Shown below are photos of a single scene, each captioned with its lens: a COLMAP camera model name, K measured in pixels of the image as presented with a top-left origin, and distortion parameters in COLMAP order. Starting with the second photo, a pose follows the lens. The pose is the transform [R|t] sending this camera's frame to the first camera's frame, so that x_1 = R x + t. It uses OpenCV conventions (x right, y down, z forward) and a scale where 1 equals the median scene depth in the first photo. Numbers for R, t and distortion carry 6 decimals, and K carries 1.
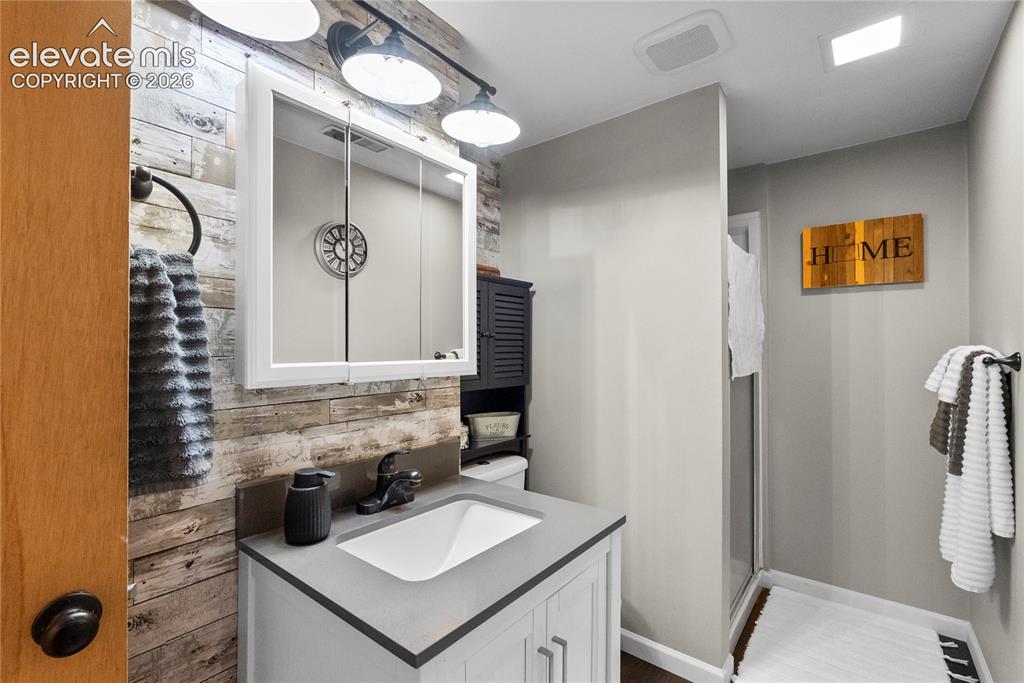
lens RADIAL K [[455.3, 0, 512.2], [0, 455.3, 345.7], [0, 0, 1]] dist [-0.009228, -0.001996]
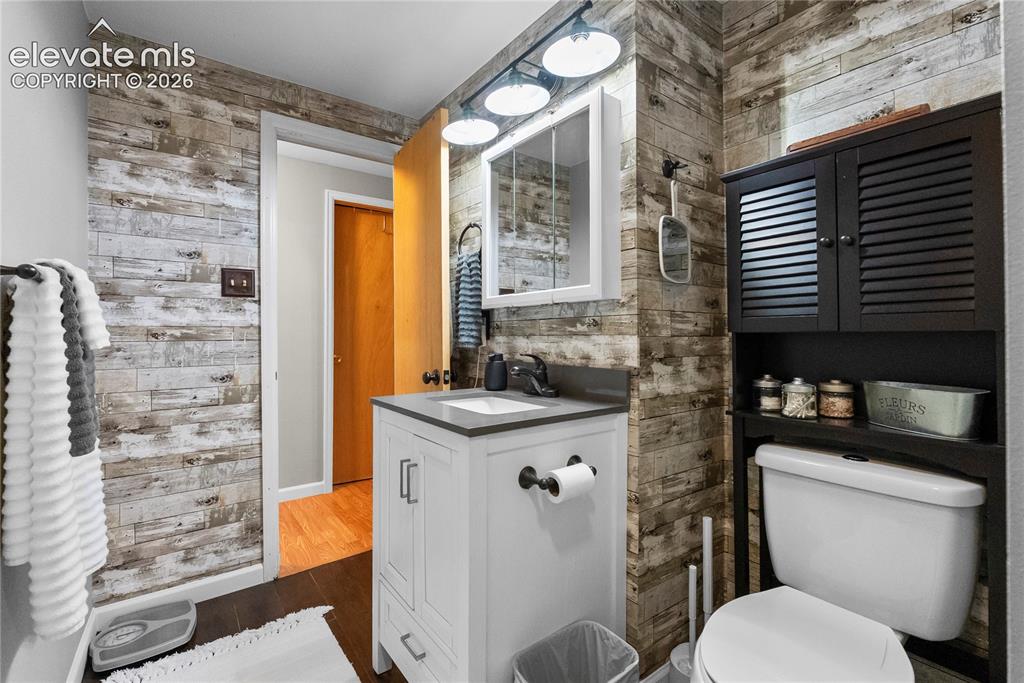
lens RADIAL K [[455.3, 0, 512.1], [0, 455.3, 334.9], [0, 0, 1]] dist [-0.009228, -0.001996]
pose [[-0.262138, -0.000201, -0.965030, 0.966674], [0.009891, 0.999947, -0.002895, 0.150152], [0.964980, -0.010304, -0.262122, 1.134543]]
